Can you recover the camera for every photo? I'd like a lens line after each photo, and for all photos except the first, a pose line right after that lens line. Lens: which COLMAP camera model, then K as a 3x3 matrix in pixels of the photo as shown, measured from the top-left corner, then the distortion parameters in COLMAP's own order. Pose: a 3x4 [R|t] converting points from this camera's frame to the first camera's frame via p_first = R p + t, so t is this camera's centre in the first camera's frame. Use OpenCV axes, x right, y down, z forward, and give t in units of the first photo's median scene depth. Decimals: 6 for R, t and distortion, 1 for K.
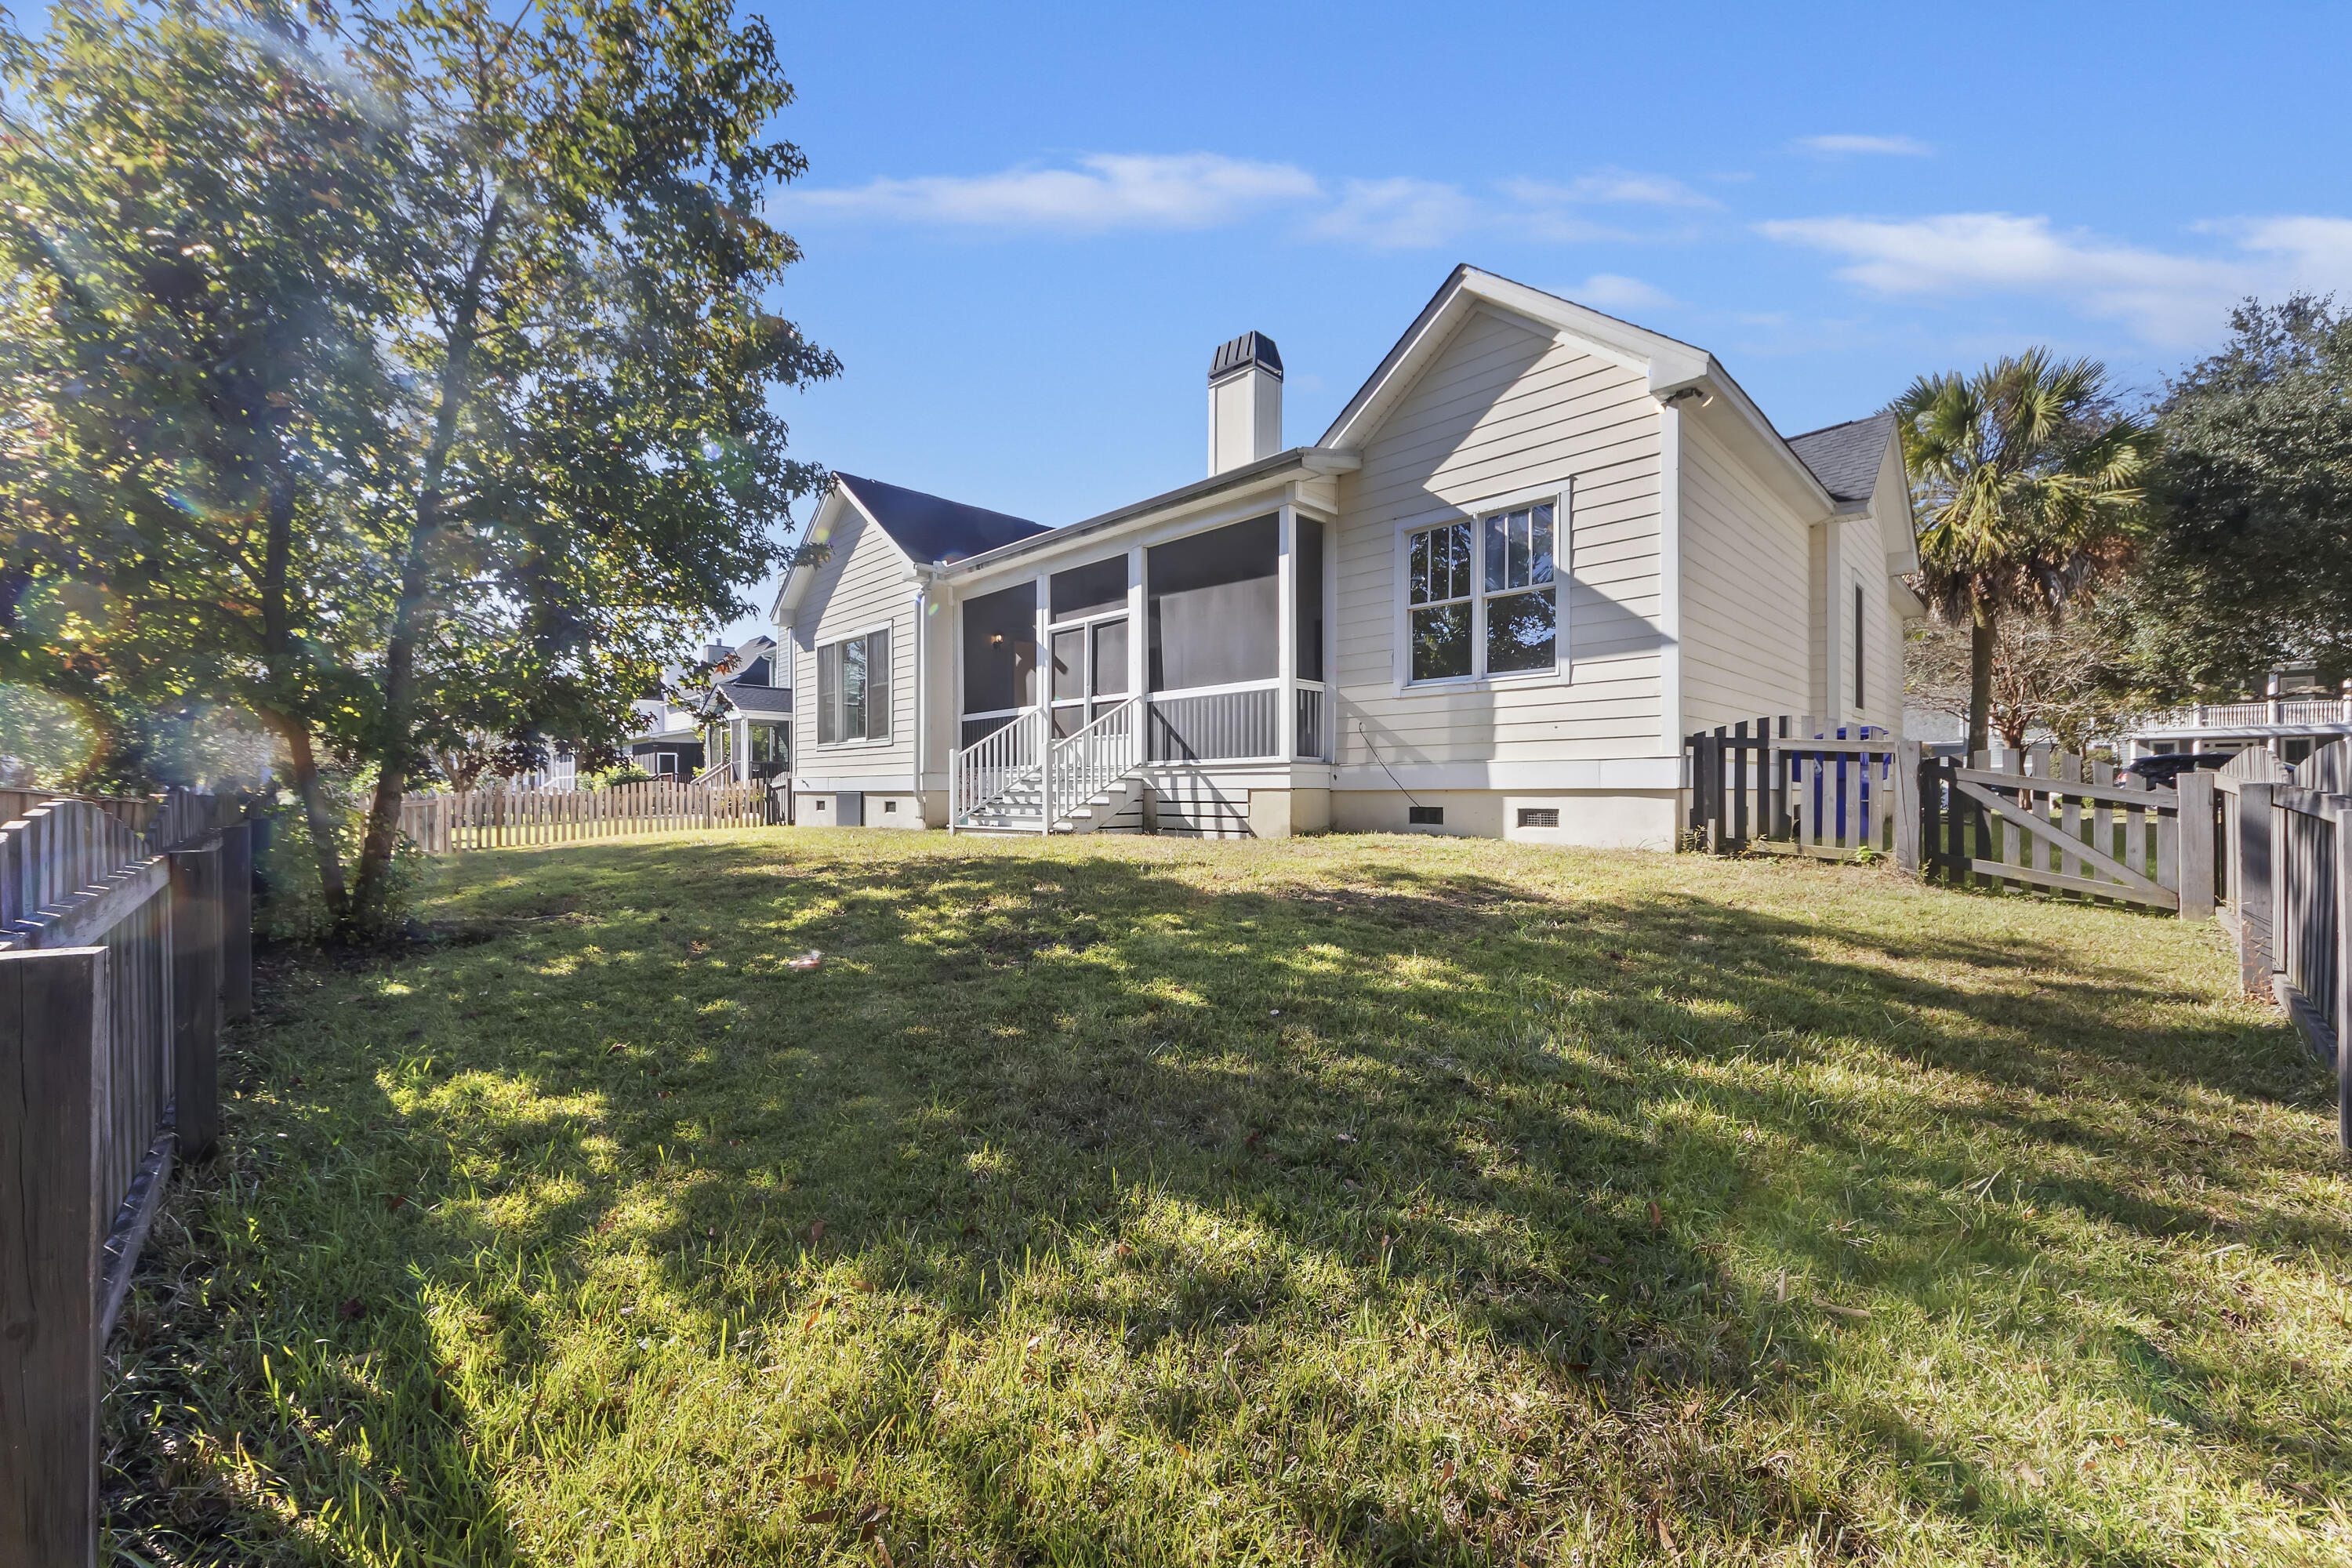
lens RADIAL K [[901.9, 0, 1176.1], [0, 901.9, 789.8], [0, 0, 1]] dist [0.001276, -0.001213]
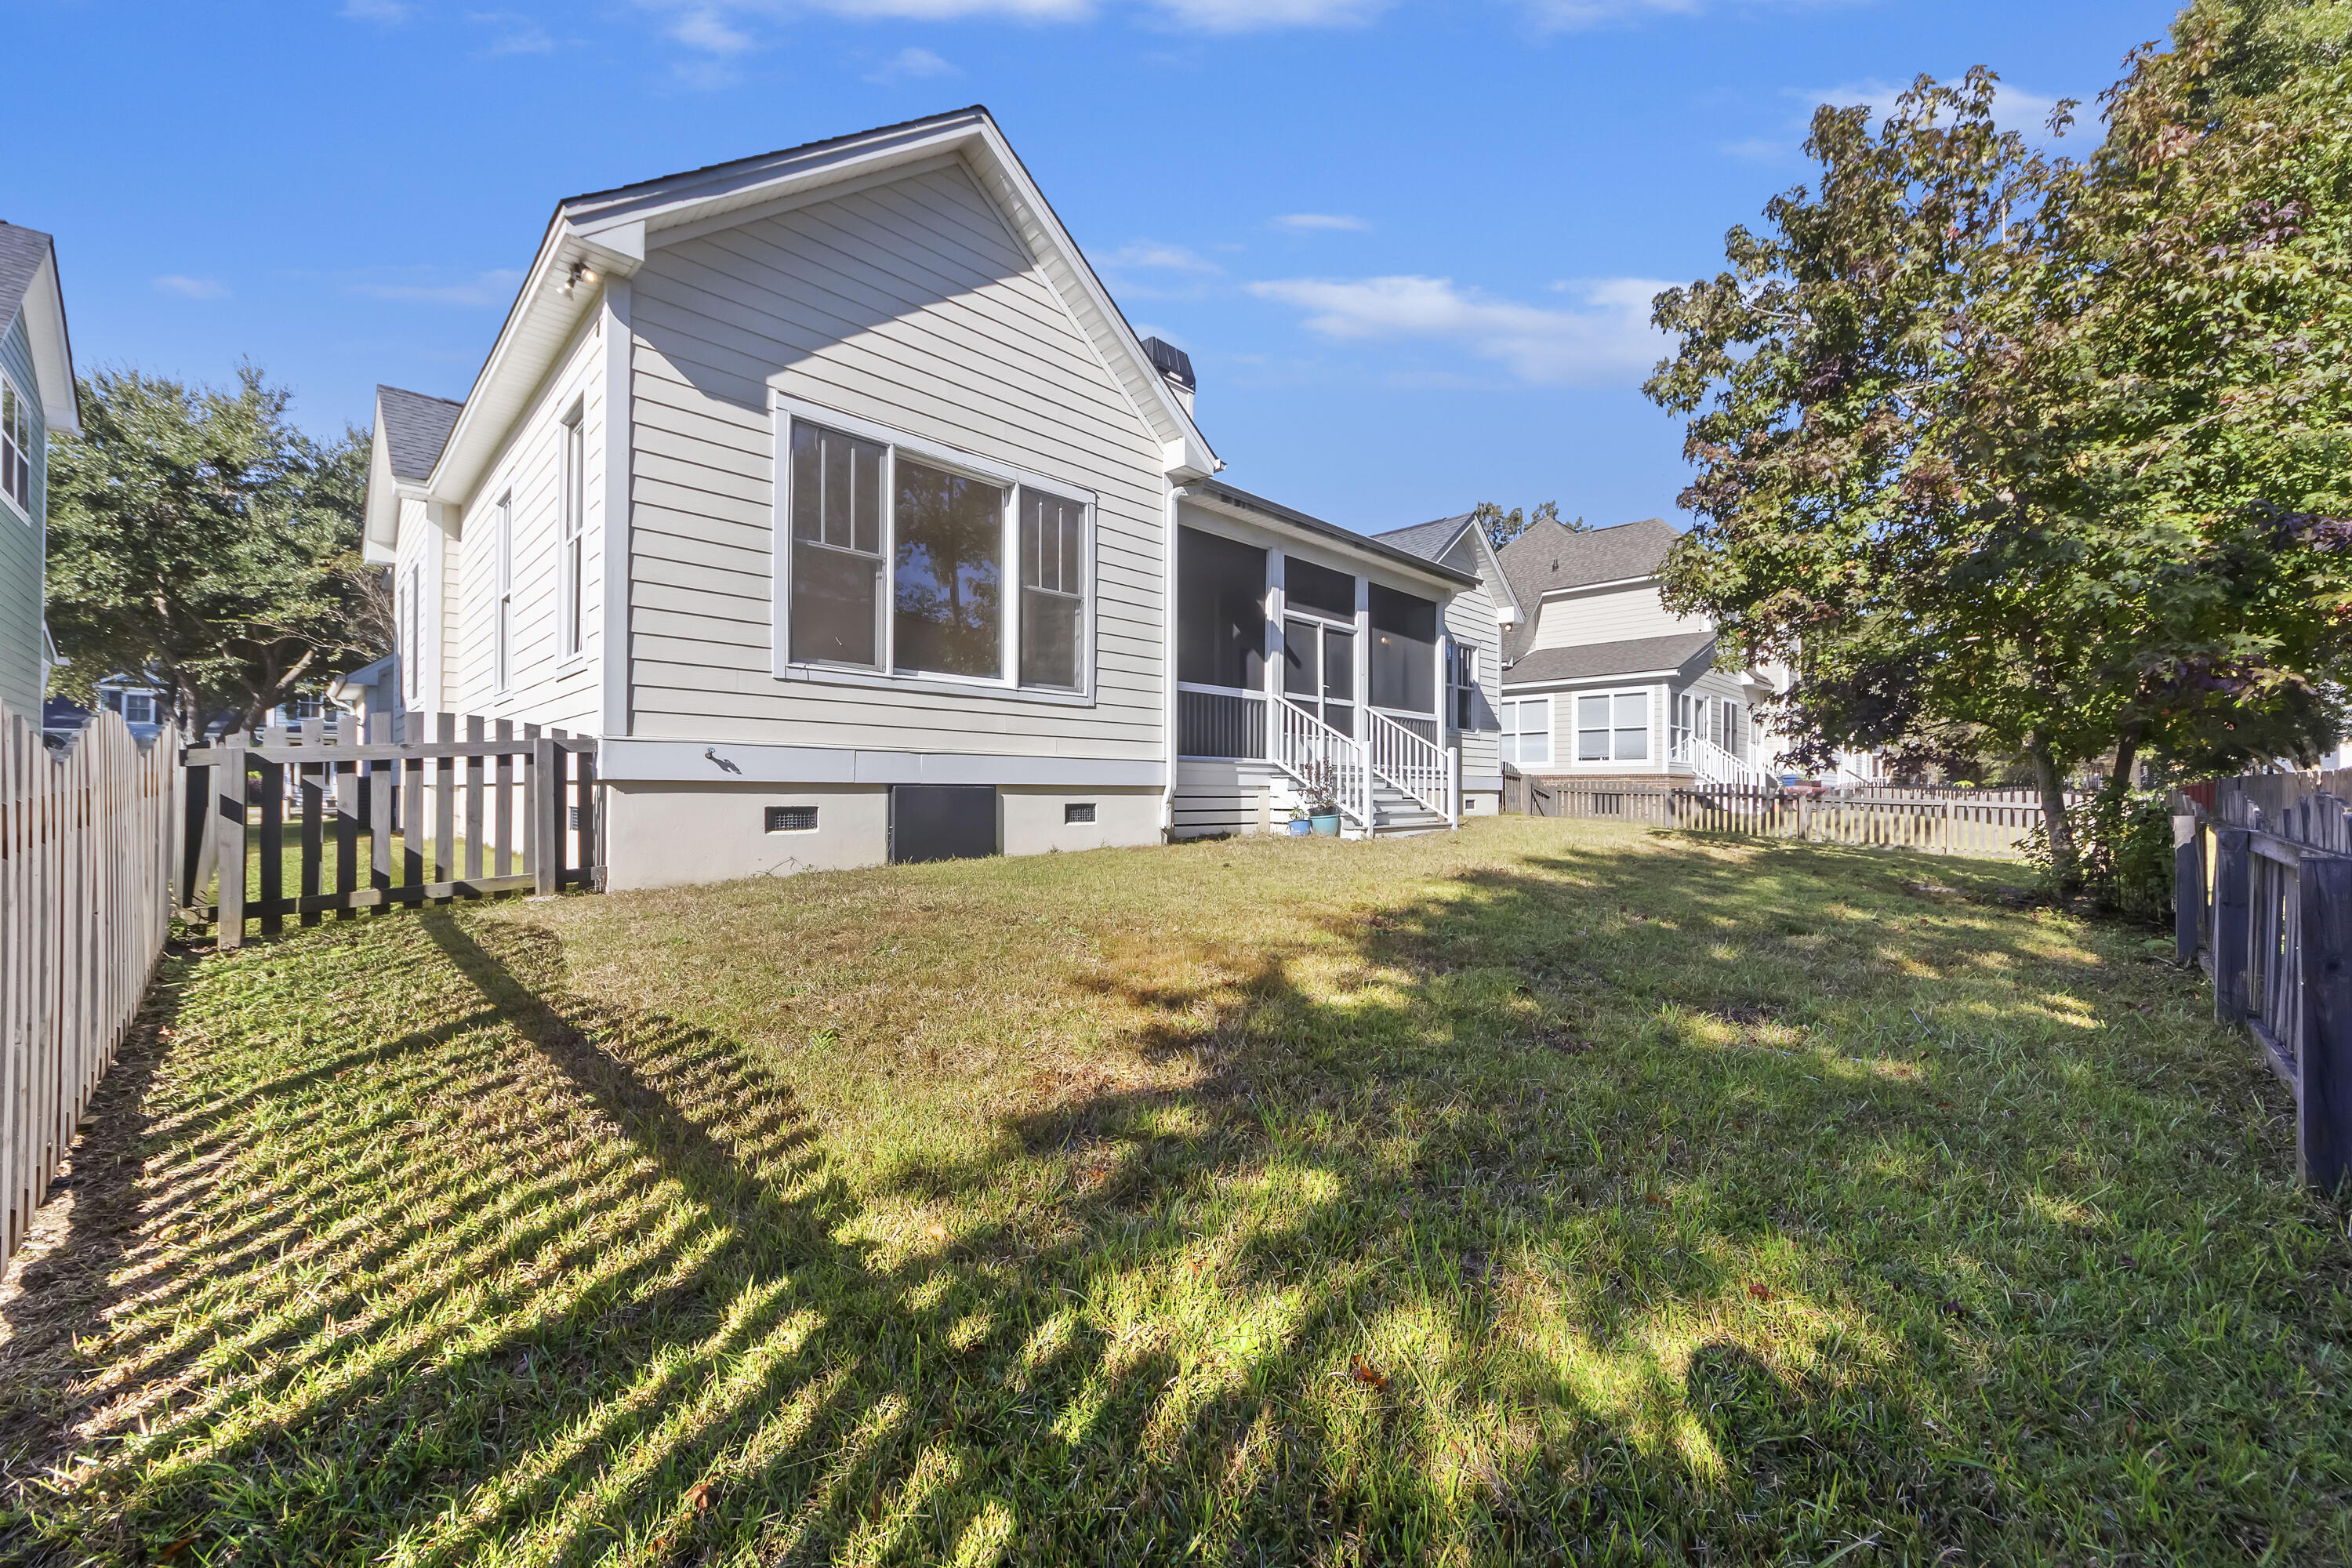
lens RADIAL K [[901.9, 0, 1176.0], [0, 901.9, 793.0], [0, 0, 1]] dist [0.001276, -0.001213]
pose [[-0.010393, 0.003036, 0.999941, -1.045983], [-0.005702, 0.999979, -0.003096, 0.008649], [-0.999930, -0.005733, -0.010376, 1.106172]]
